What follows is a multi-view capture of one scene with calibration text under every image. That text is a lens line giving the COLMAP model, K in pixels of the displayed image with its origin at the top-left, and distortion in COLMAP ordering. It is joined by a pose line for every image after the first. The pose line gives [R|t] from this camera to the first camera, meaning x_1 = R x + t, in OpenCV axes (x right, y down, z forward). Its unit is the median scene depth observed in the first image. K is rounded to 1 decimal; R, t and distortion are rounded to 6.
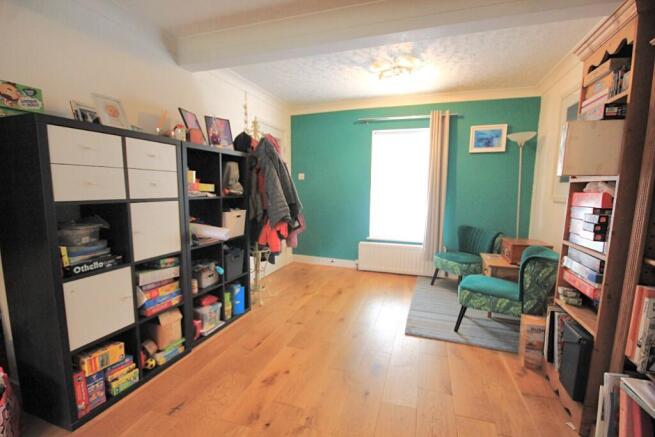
lens RADIAL K [[303.2, 0, 321.5], [0, 303.2, 224.4], [0, 0, 1]] dist [0.000179, -0.001822]
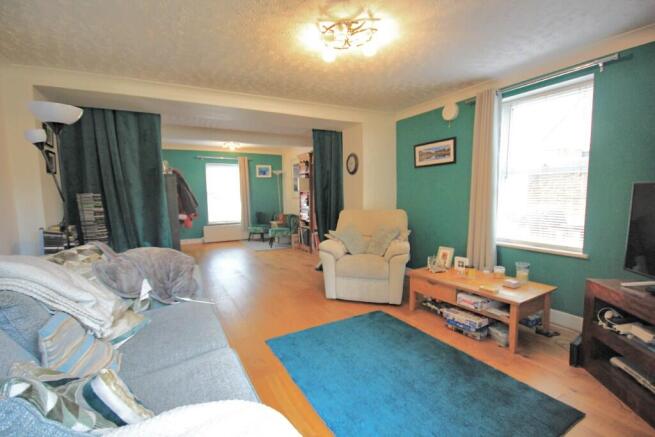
lens RADIAL K [[303.2, 0, 329.7], [0, 303.2, 220.1], [0, 0, 1]] dist [0.000179, -0.001822]
pose [[0.665529, -0.081195, 0.741942, -0.806673], [0.109379, 0.993943, 0.010658, 0.097595], [-0.738314, 0.074060, 0.670379, -0.811370]]
